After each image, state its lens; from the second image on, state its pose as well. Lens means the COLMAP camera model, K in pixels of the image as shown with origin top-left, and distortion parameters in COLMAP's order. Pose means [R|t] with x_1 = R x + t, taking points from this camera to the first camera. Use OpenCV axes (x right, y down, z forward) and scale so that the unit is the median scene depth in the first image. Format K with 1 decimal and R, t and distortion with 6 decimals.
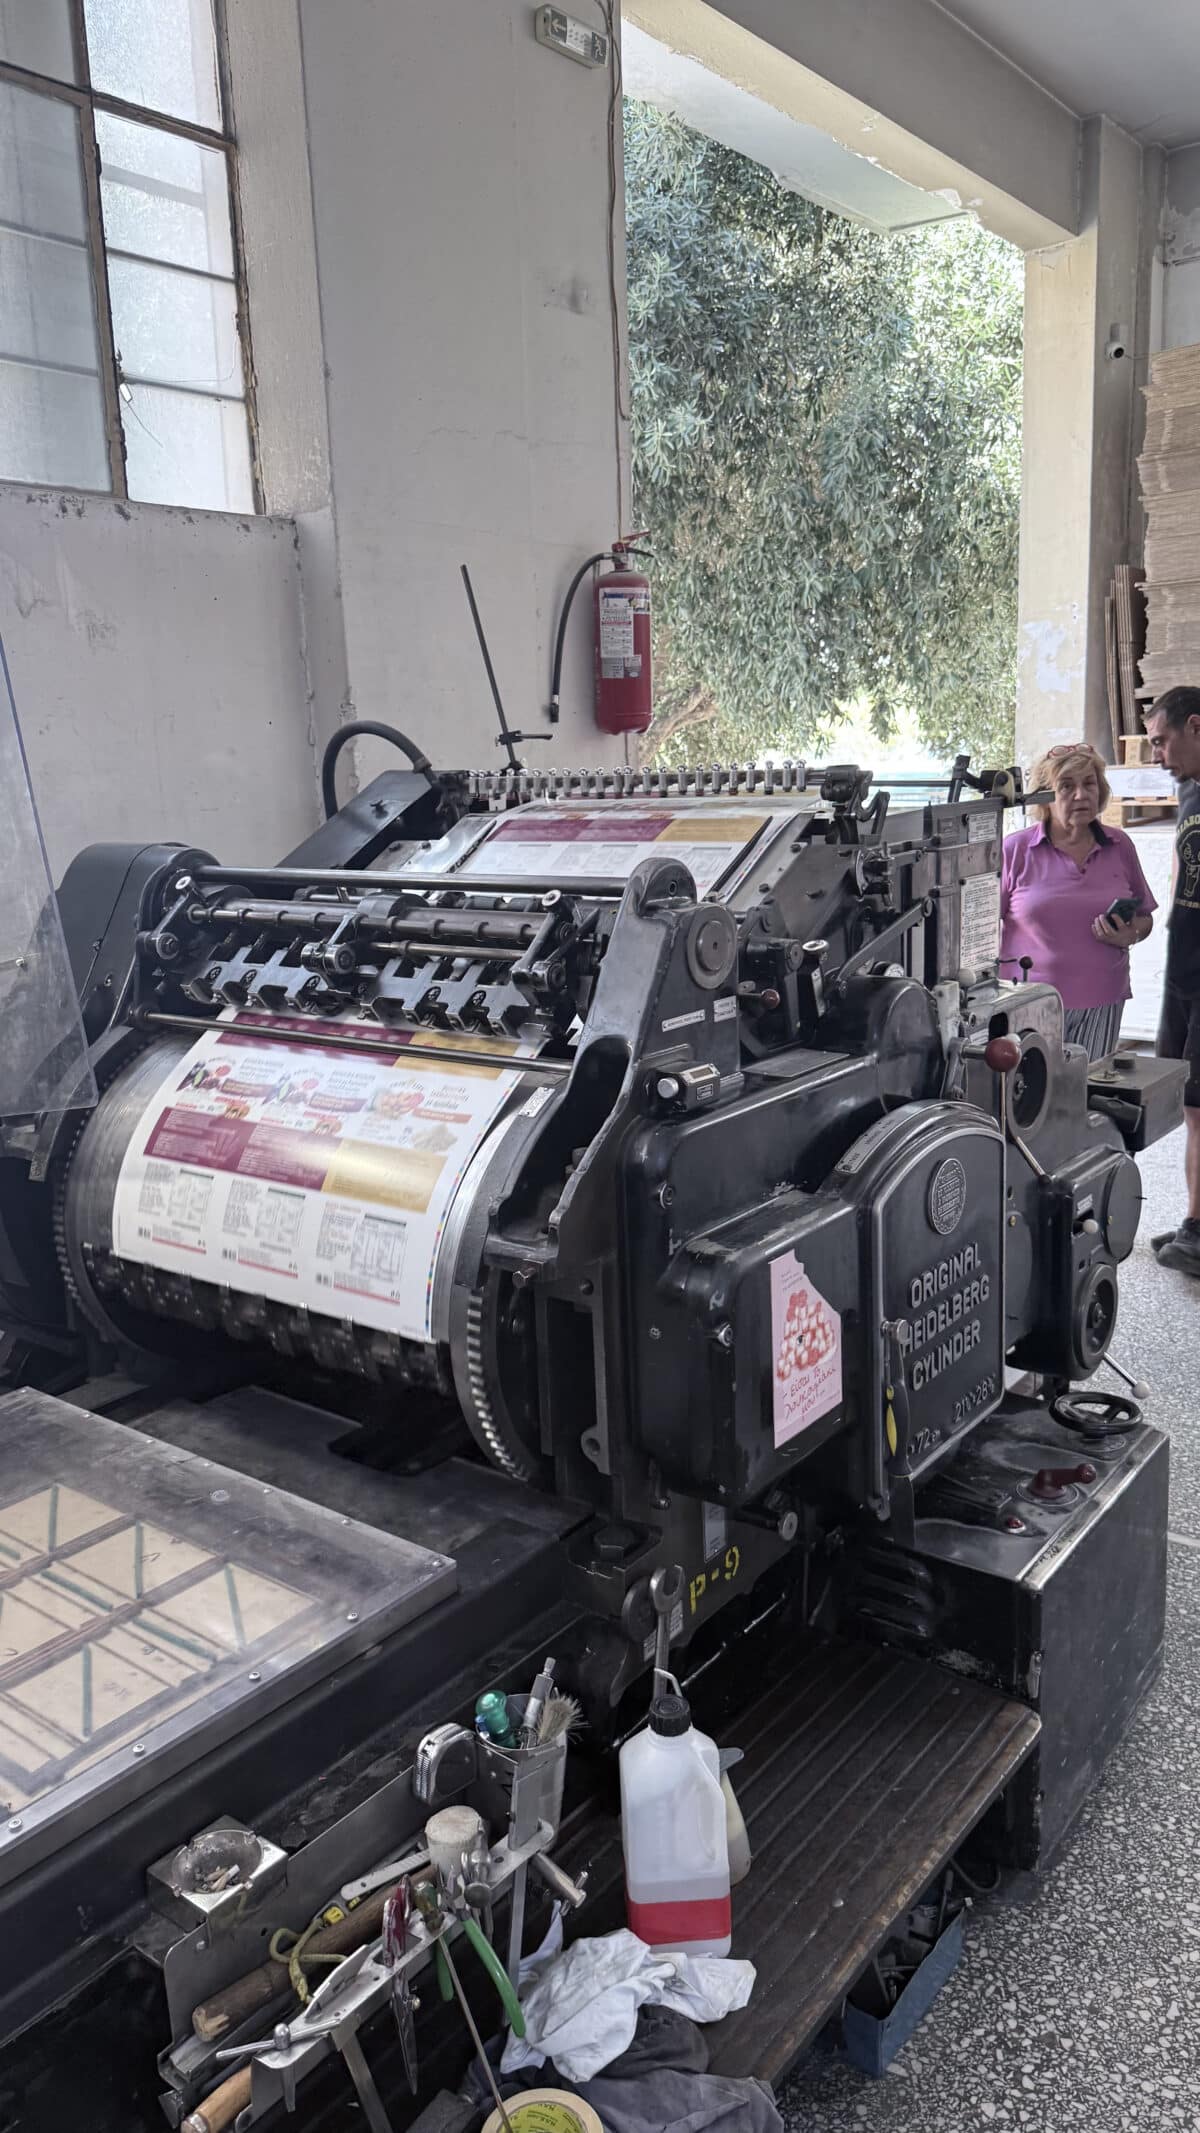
lens RADIAL K [[1536.4, 0, 607.3], [0, 1536.4, 1020.6], [0, 0, 1]] dist [0.063627, -0.063658]
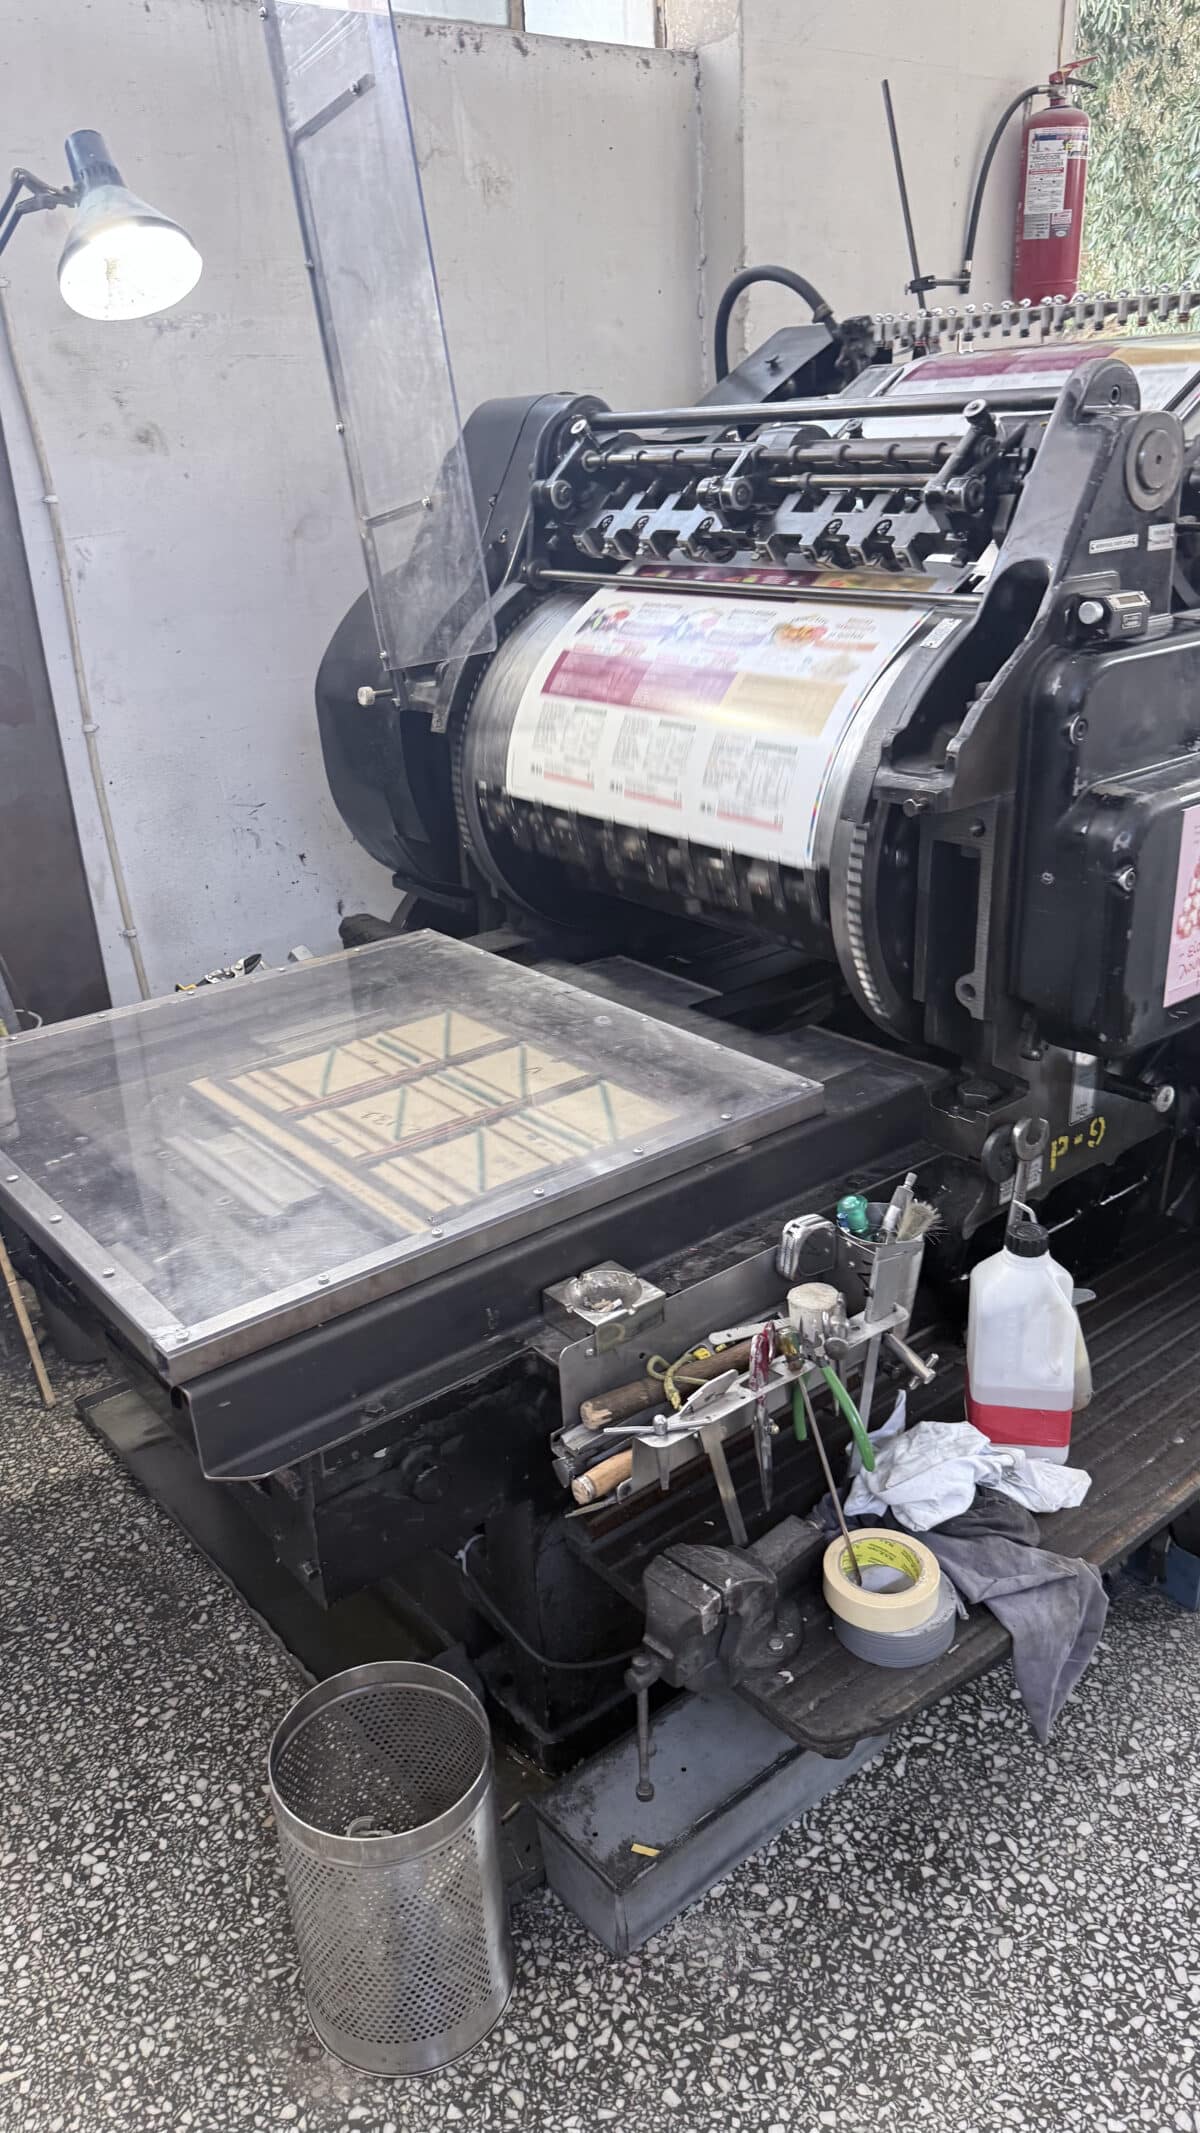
lens RADIAL K [[1536.4, 0, 581.0], [0, 1536.4, 1034.6], [0, 0, 1]] dist [0.063627, -0.063658]
pose [[0.971363, 0.082133, -0.222954, -0.024884], [-0.034872, 0.977473, 0.208158, 0.092848], [0.235028, -0.194423, 0.952345, -0.014167]]
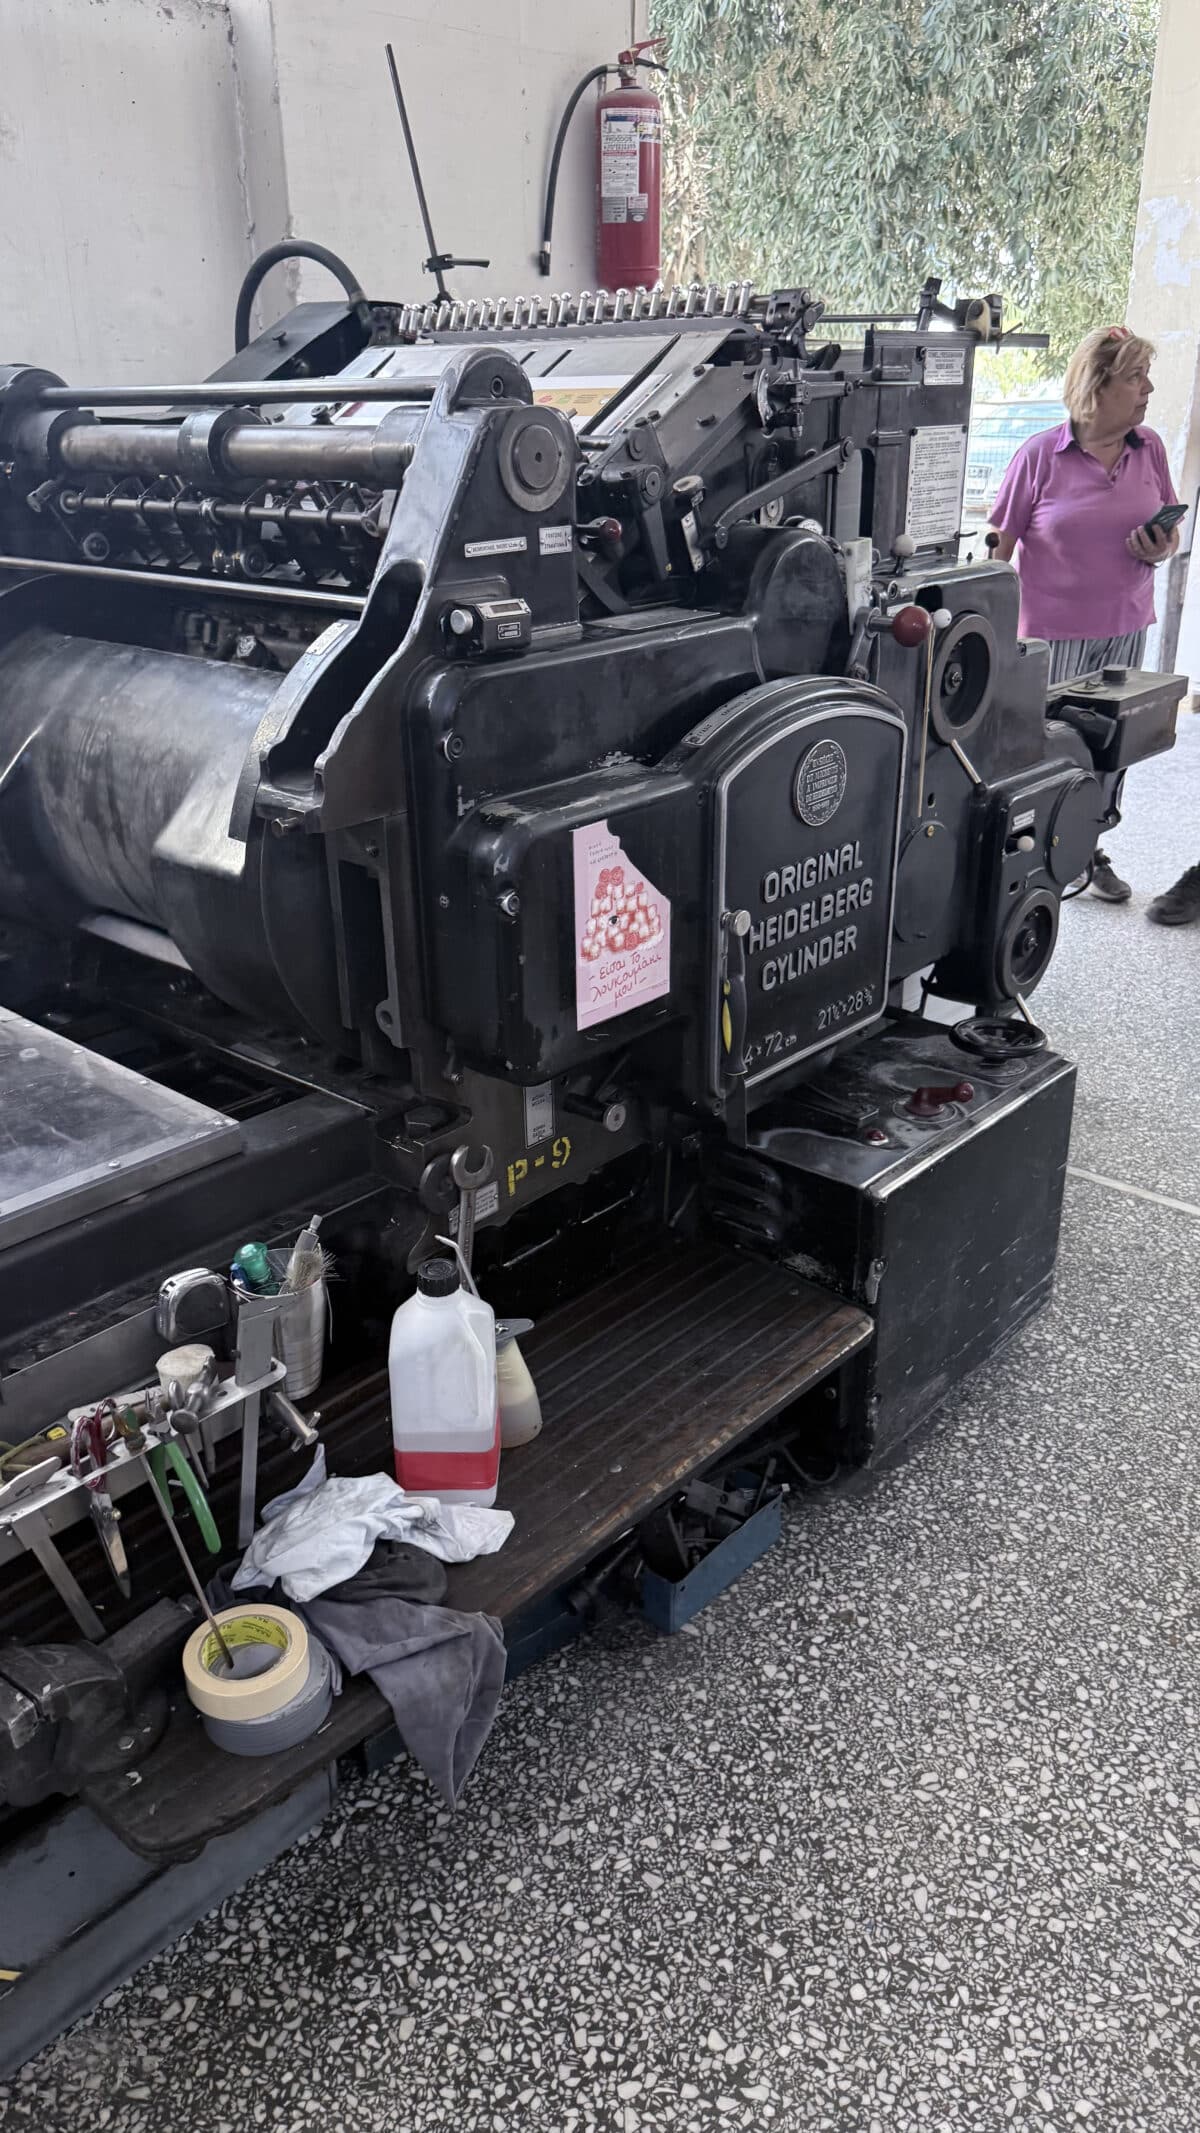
lens RADIAL K [[1536.4, 0, 593.0], [0, 1536.4, 1037.1], [0, 0, 1]] dist [0.063627, -0.063658]
pose [[0.994934, 0.055390, -0.083898, 0.176572], [-0.035861, 0.975168, 0.218544, 0.068143], [0.093920, -0.214429, 0.972214, 0.081555]]
